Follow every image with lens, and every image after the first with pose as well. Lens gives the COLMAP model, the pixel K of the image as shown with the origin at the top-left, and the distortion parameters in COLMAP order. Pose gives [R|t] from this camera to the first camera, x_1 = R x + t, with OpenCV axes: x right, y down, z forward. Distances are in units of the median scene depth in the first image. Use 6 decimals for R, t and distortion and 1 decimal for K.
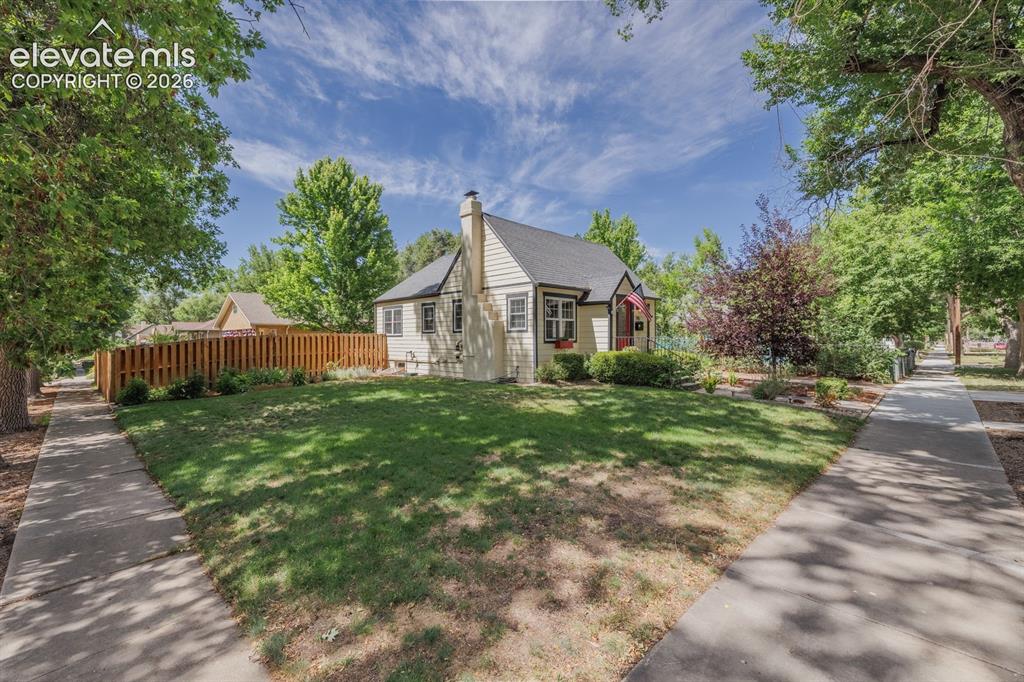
lens RADIAL K [[428.9, 0, 513.4], [0, 428.9, 341.8], [0, 0, 1]] dist [0.001755, -0.001307]
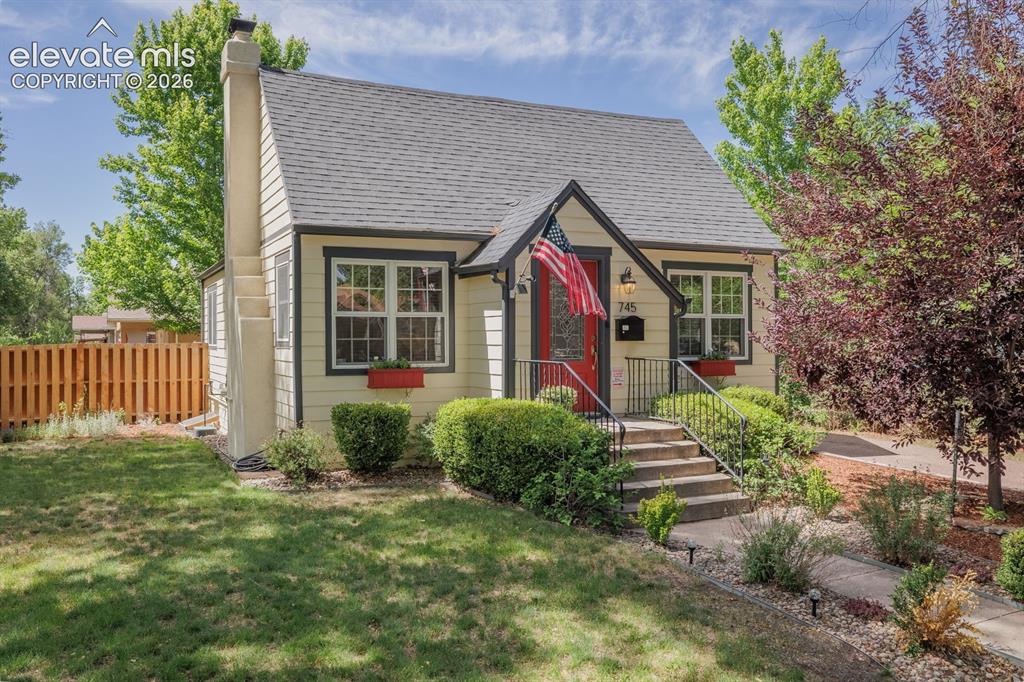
lens RADIAL K [[841.1, 0, 511.9], [0, 841.1, 342.2], [0, 0, 1]] dist [0.050197, 0.001655]
pose [[0.934188, -0.000429, -0.356782, 0.474219], [0.000499, 1.000000, 0.000102, -0.025320], [0.356782, -0.000273, 0.934188, 0.298773]]
